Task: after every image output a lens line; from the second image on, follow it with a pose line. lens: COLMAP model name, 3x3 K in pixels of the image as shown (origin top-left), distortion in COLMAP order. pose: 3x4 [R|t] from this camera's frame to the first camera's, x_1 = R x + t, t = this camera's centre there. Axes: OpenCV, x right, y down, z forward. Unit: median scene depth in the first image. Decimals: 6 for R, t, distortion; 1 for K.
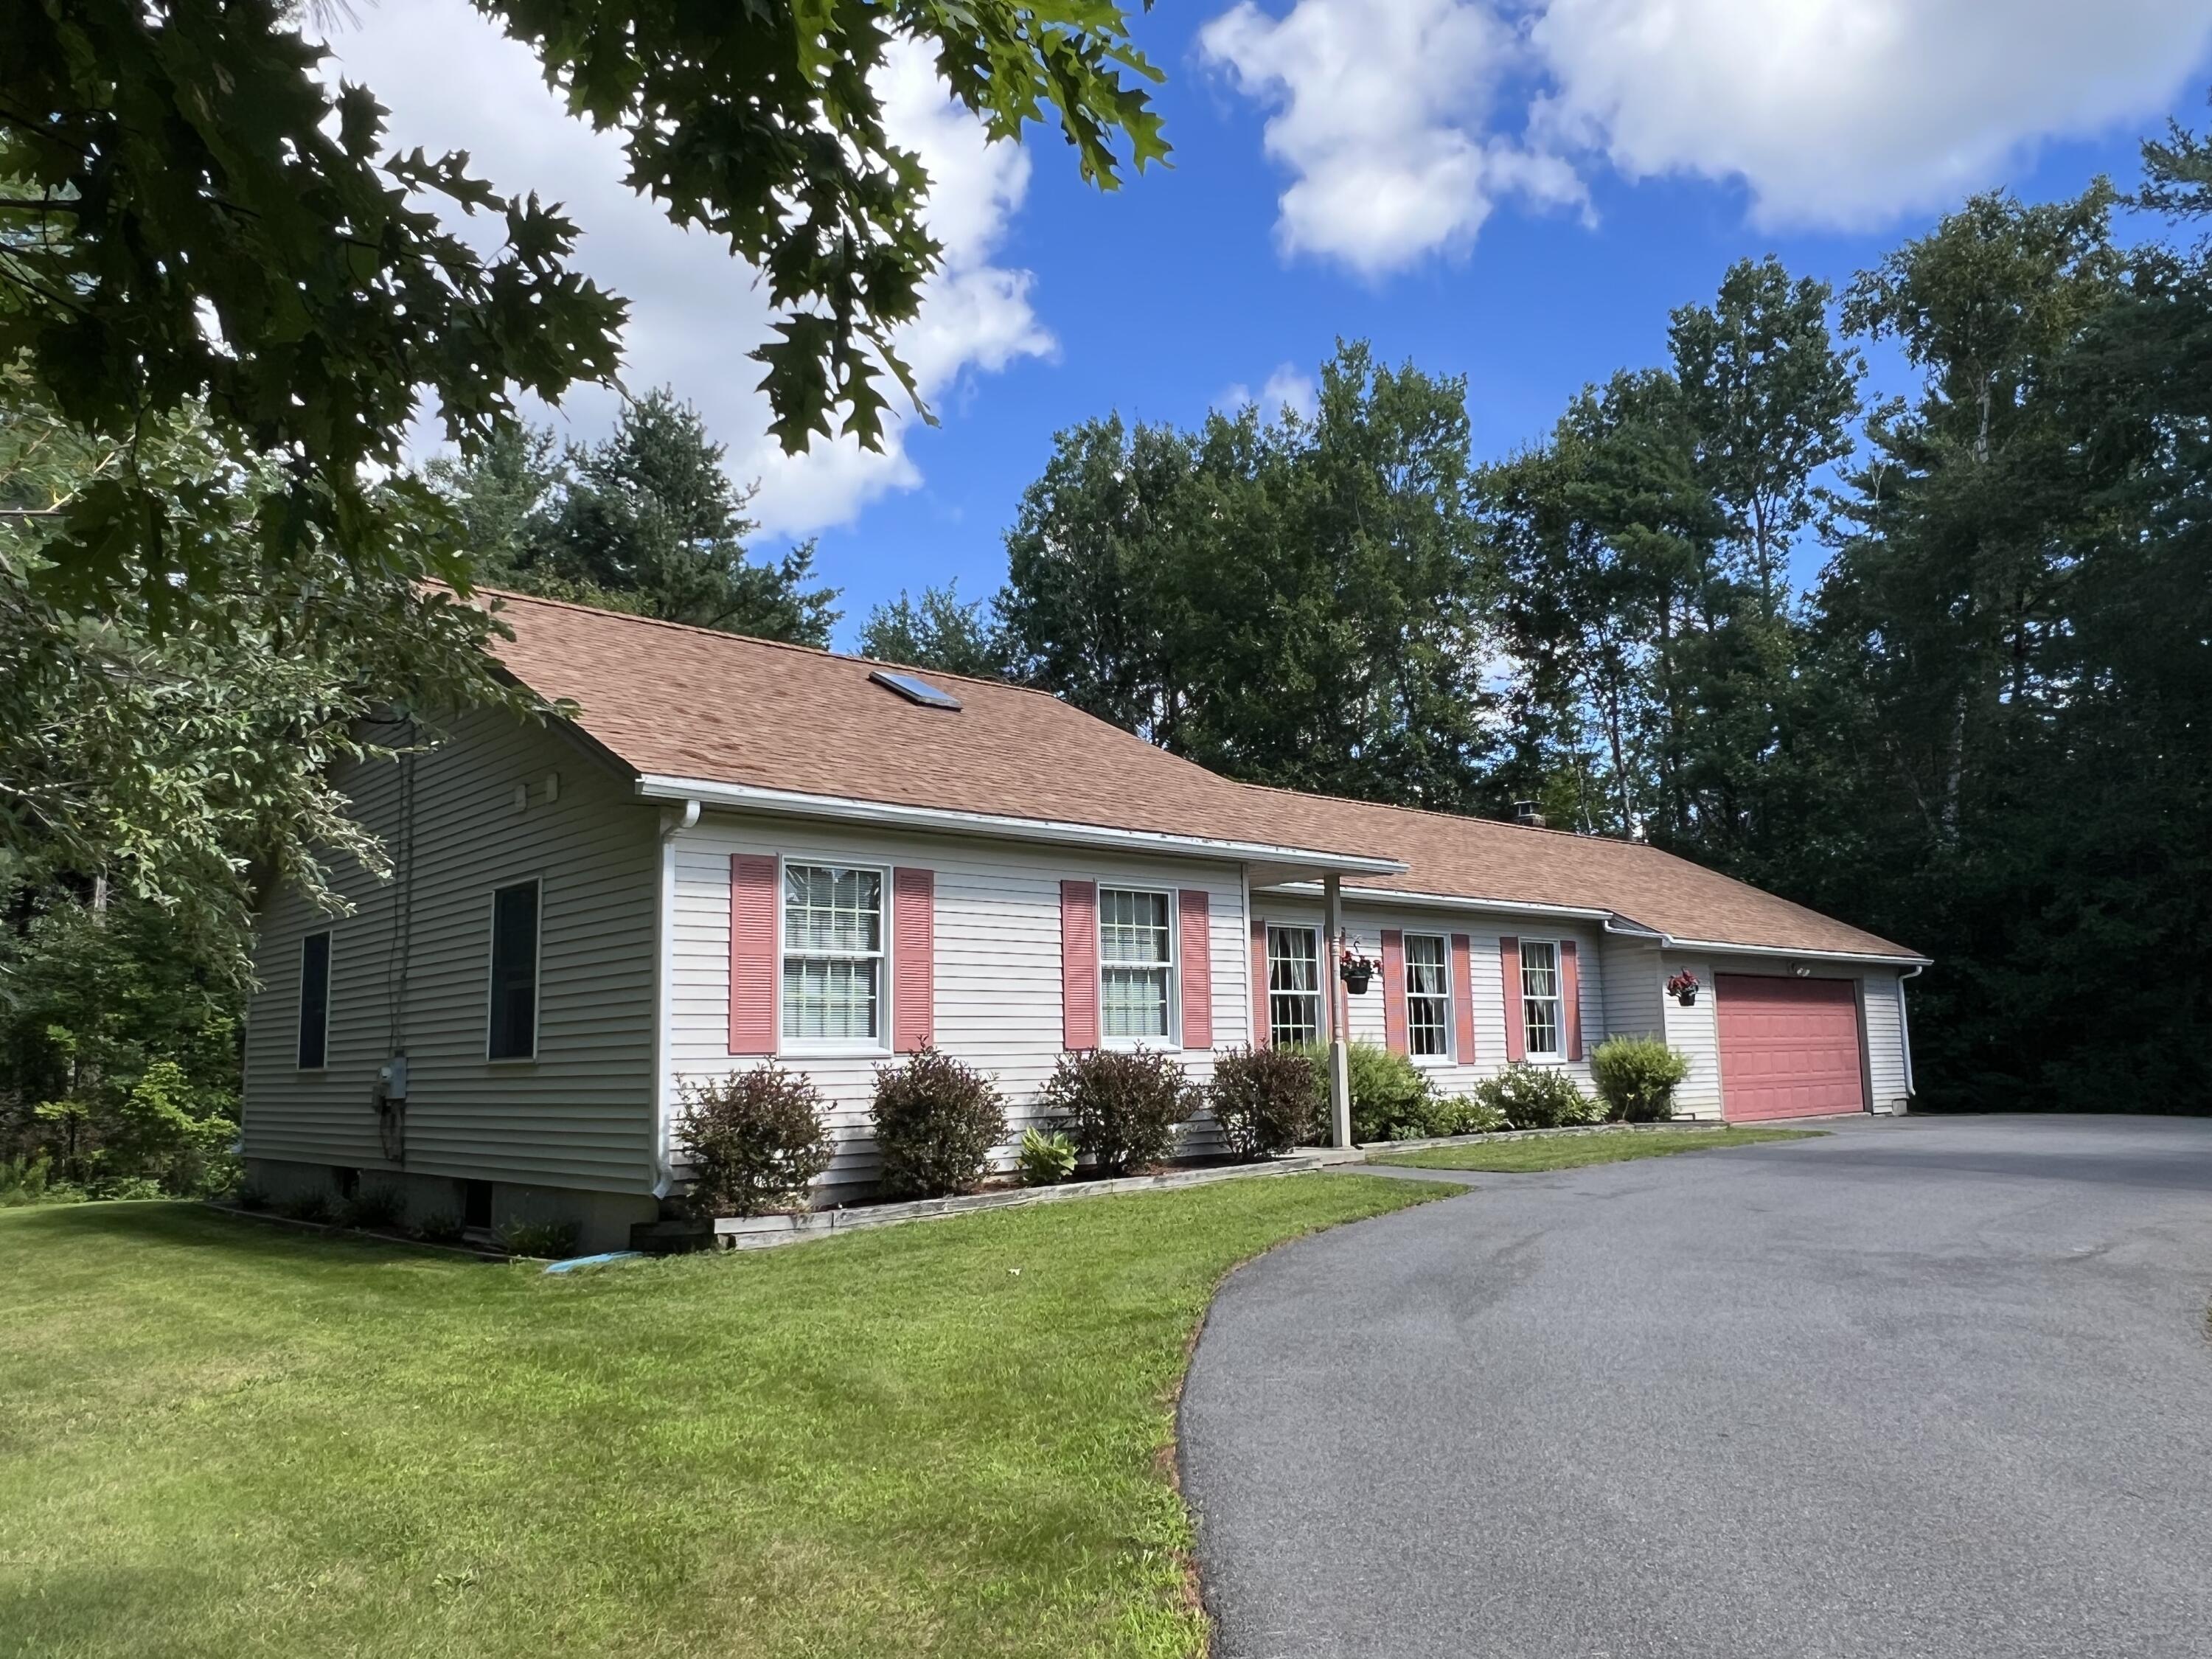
lens RADIAL K [[1610.3, 0, 1106.0], [0, 1610.3, 829.5], [0, 0, 1]] dist [0.004353, 0.001863]
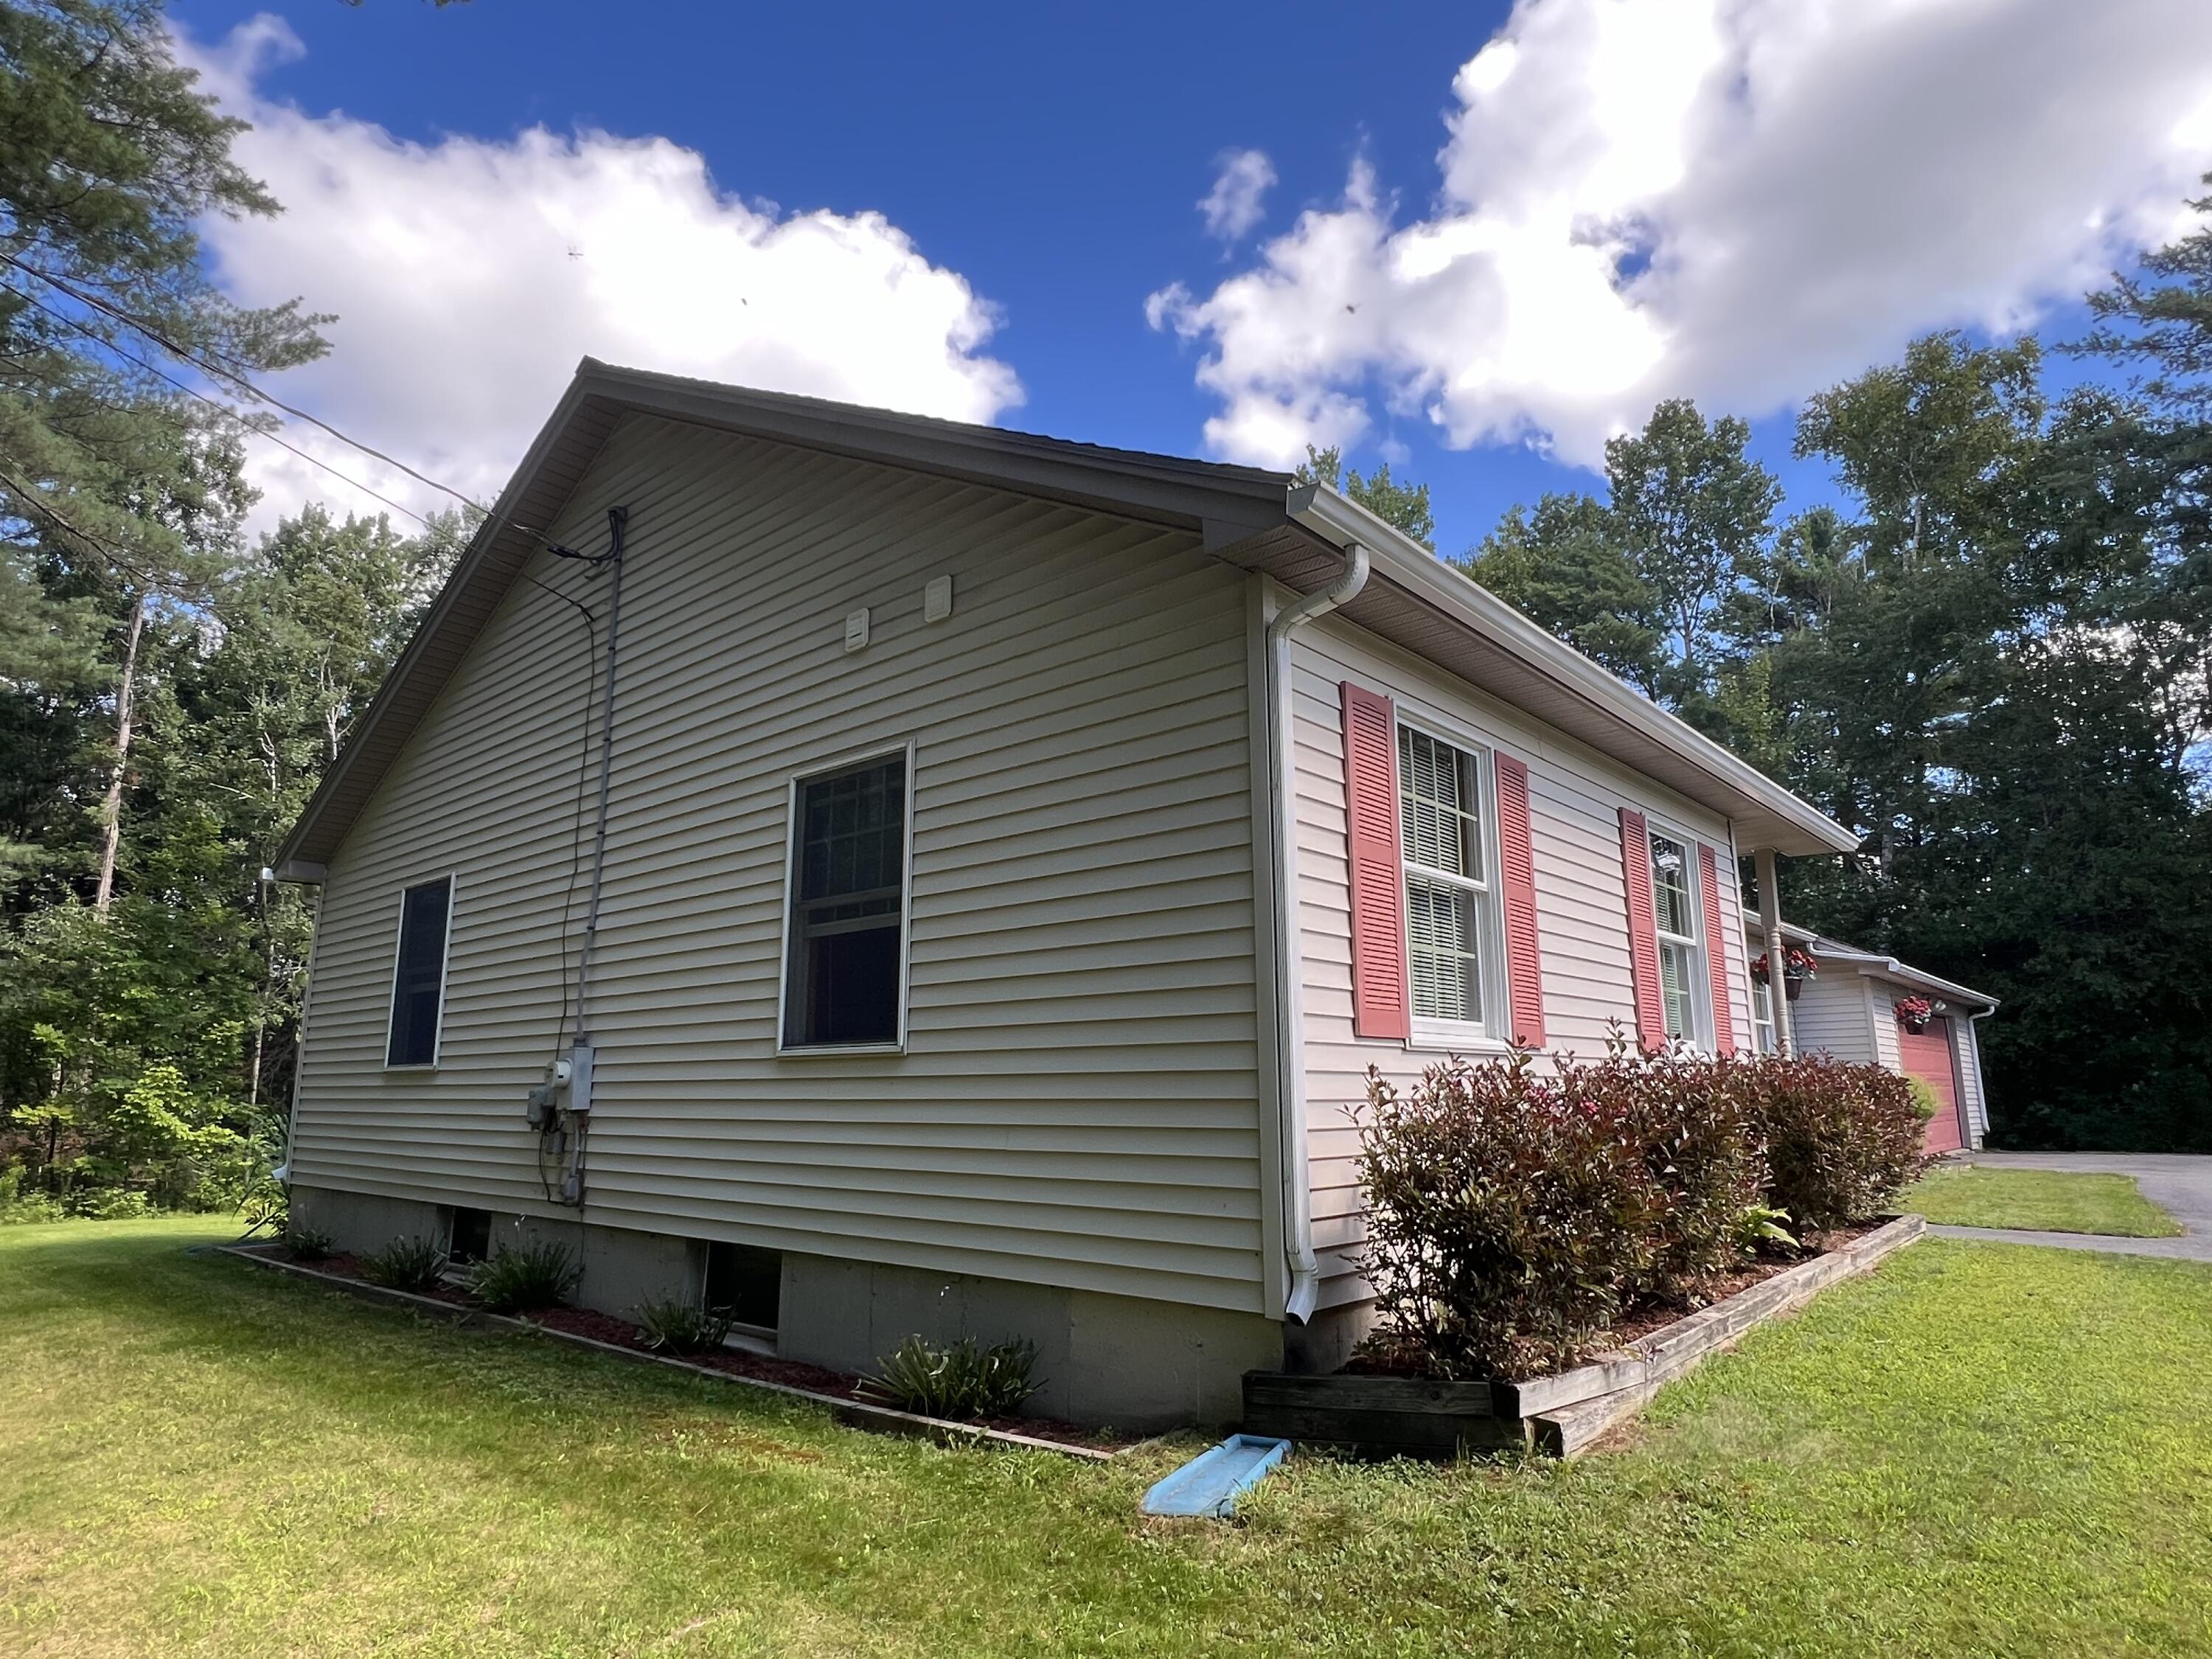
lens RADIAL K [[1269.9, 0, 1106.0], [0, 1269.9, 829.5], [0, 0, 1]] dist [-0.002783, 0.000255]
pose [[0.993092, 0.042285, 0.109458, -0.229163], [-0.035561, 0.997400, -0.062676, 0.061795], [-0.111823, 0.058351, 0.992013, 0.362038]]
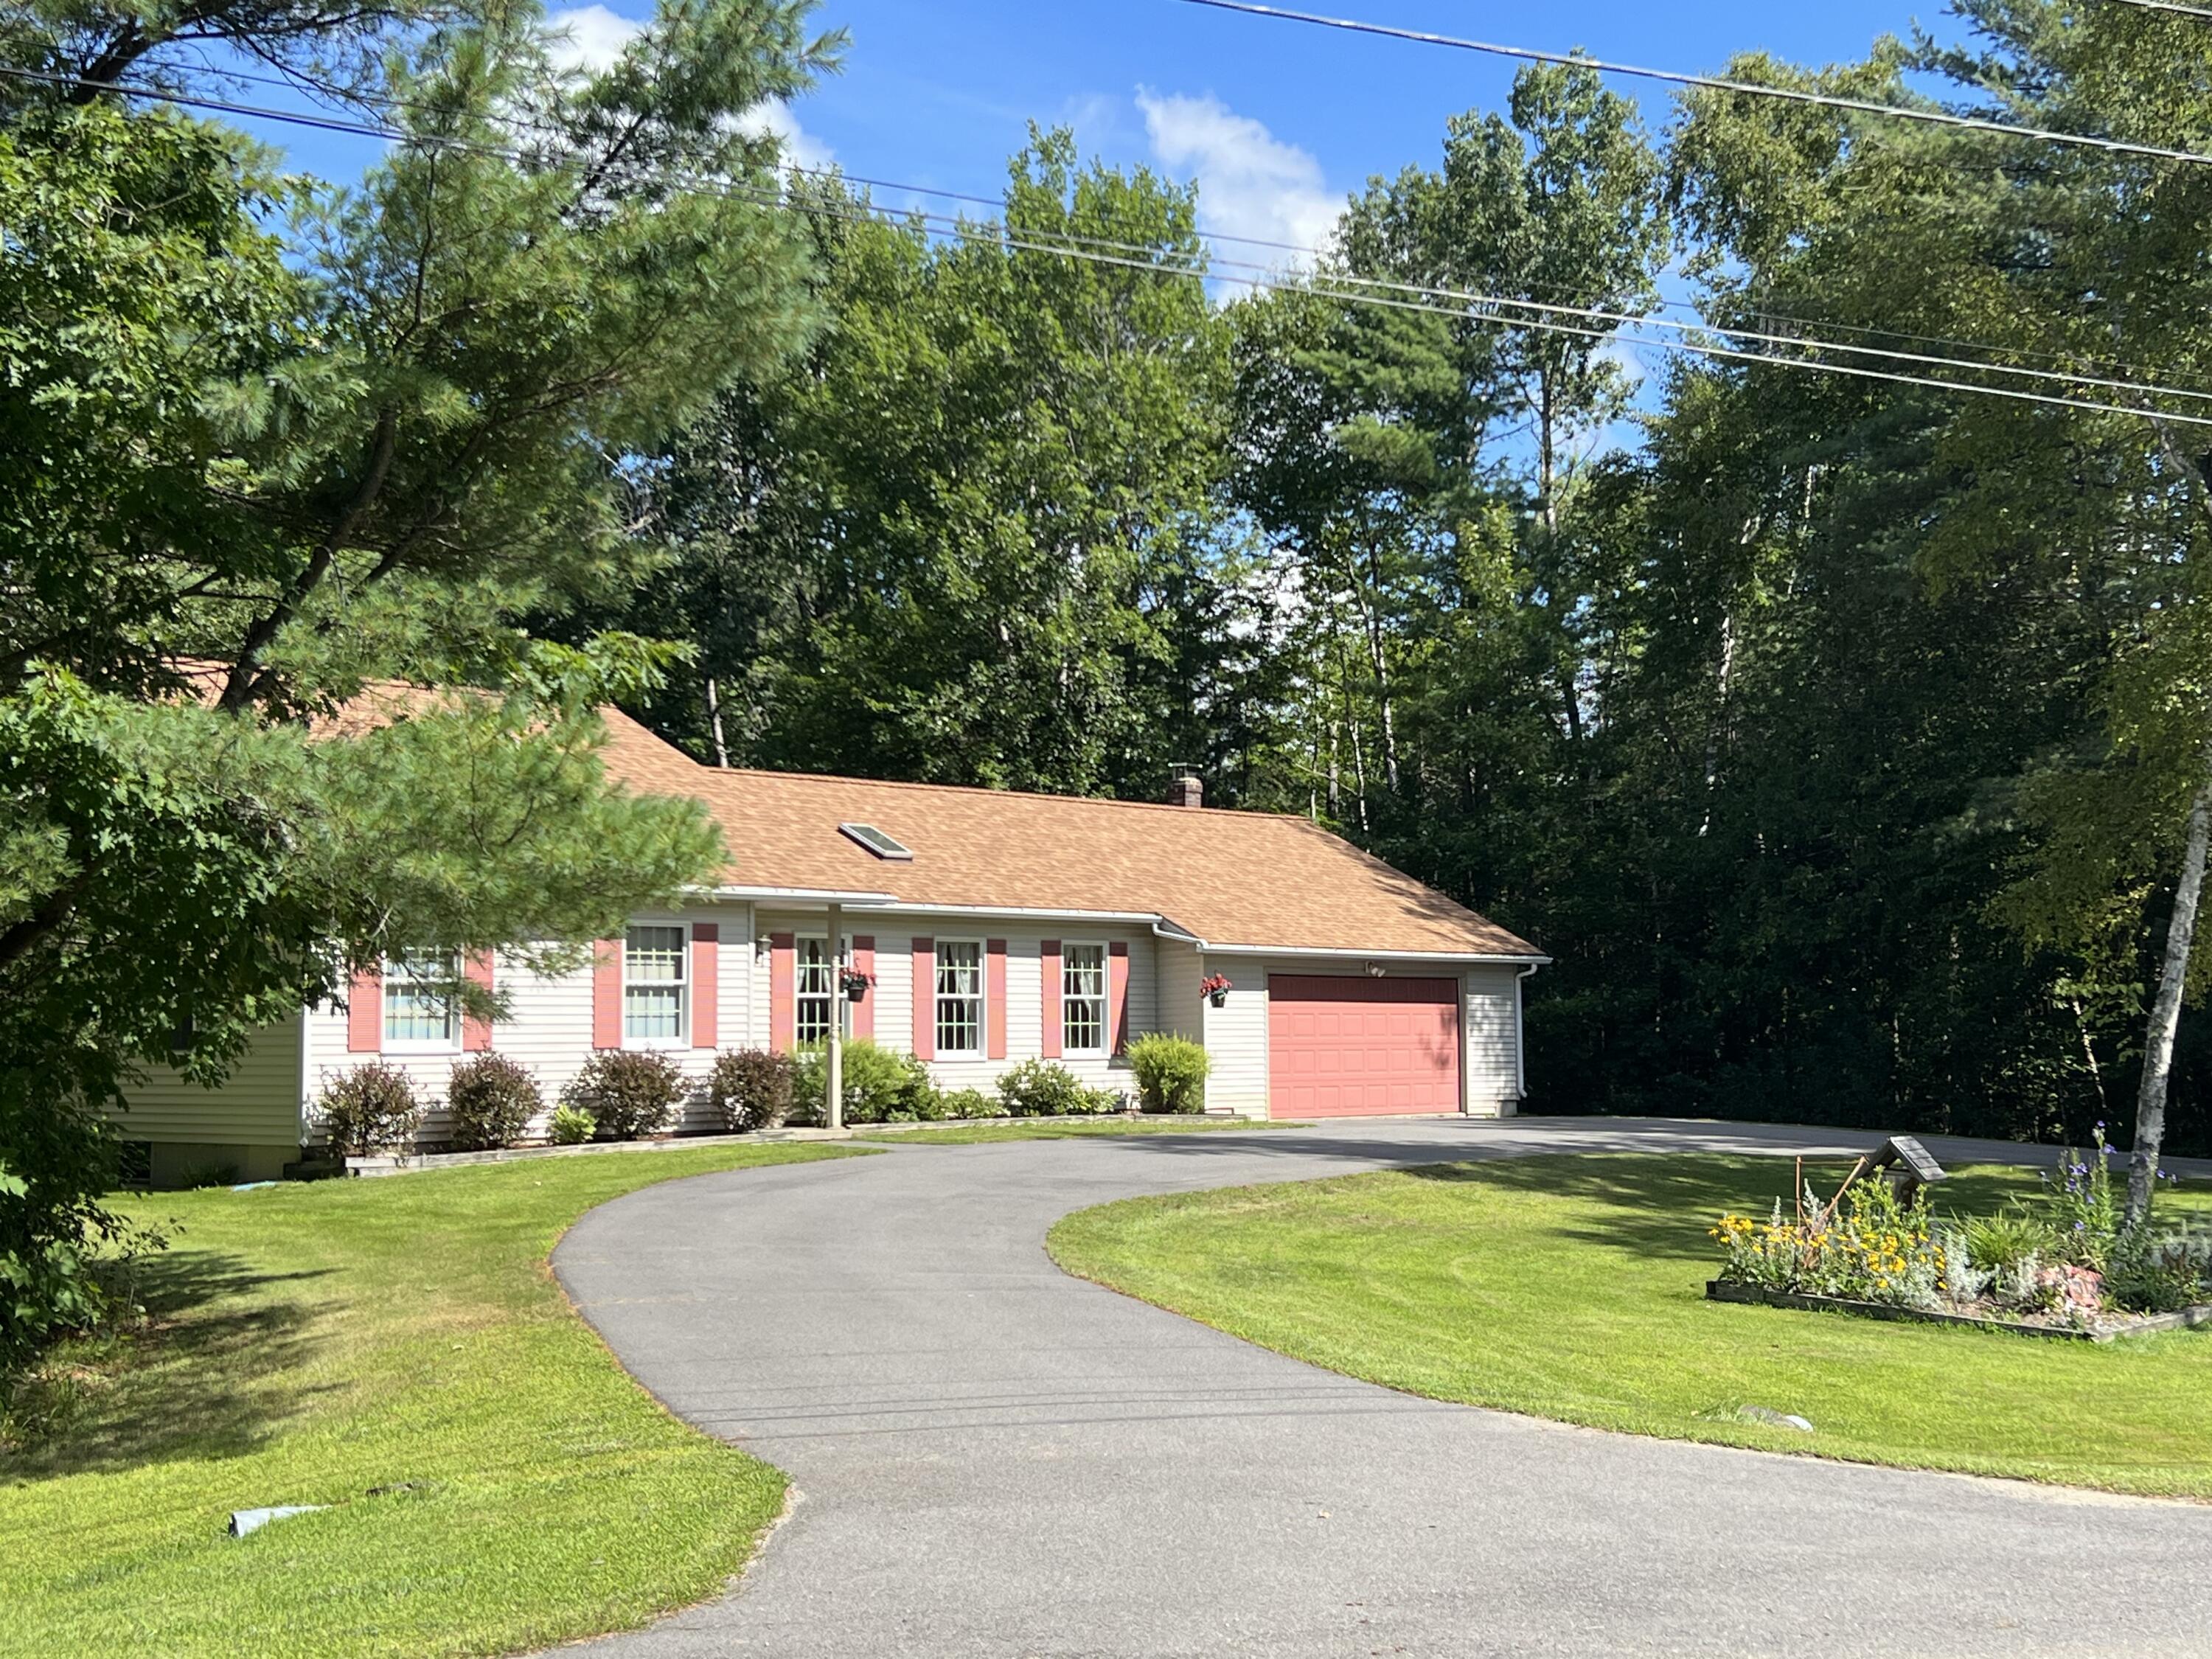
lens RADIAL K [[3044.7, 0, 1106.0], [0, 3044.7, 829.5], [0, 0, 1]] dist [0.200180, -0.025346]
pose [[0.995942, 0.021584, 0.087373, 0.136932], [-0.028239, 0.996733, 0.075669, -0.198331], [-0.085455, -0.077829, 0.993298, -1.234893]]
